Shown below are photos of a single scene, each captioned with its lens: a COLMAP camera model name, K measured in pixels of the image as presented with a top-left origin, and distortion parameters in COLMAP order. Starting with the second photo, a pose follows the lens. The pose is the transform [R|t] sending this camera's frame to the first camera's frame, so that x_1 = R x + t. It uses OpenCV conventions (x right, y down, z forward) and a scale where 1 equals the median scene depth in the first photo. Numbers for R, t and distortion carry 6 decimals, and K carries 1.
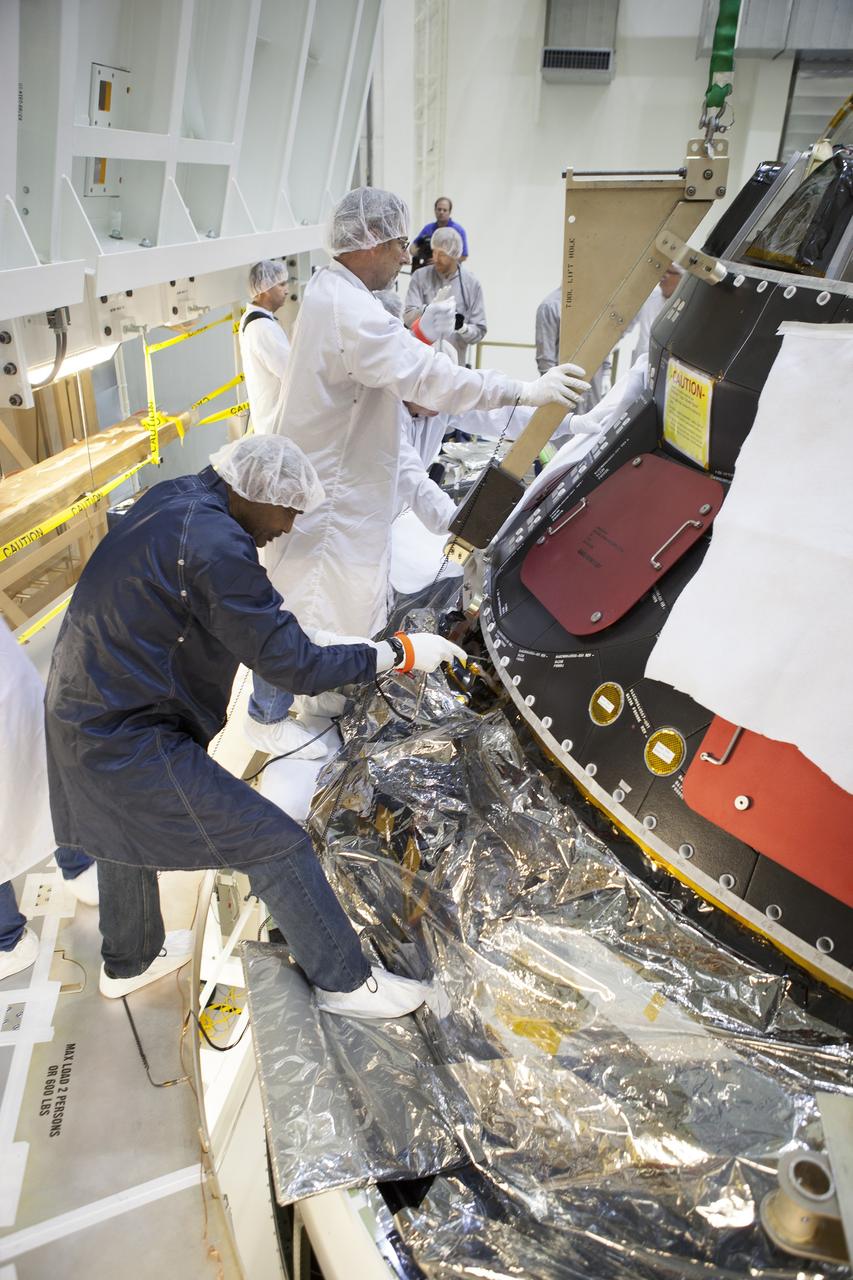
lens RADIAL K [[873.5, 0, 426.6], [0, 873.5, 649.4], [0, 0, 1]] dist [-0.111556, 0.074720]
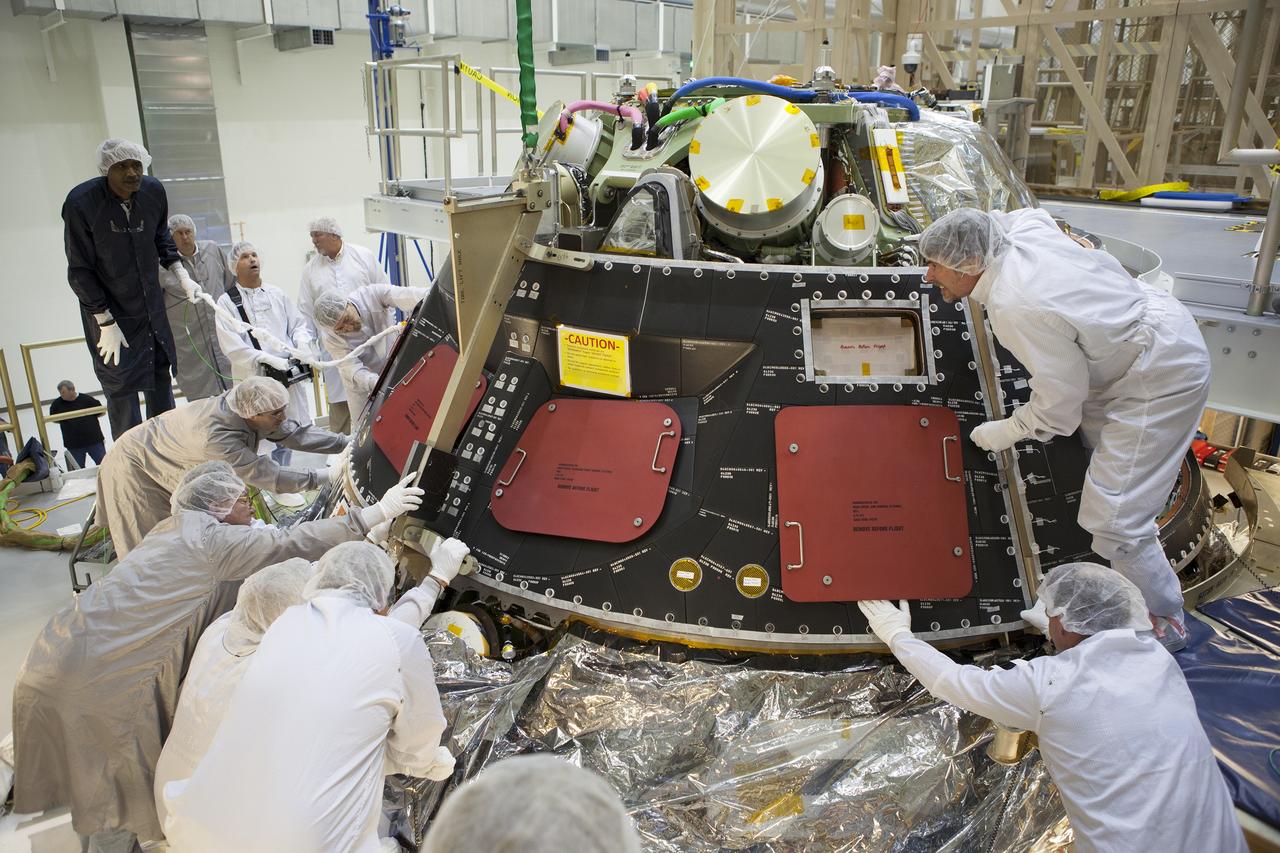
lens RADIAL K [[873.5, 0, 640.0], [0, 873.5, 426.5], [0, 0, 1]] dist [-0.111556, 0.074720]
pose [[0.605153, -0.273709, 0.747578, -0.686807], [0.387645, 0.921507, 0.023597, -0.182753], [-0.695357, 0.275515, 0.663755, 0.068820]]
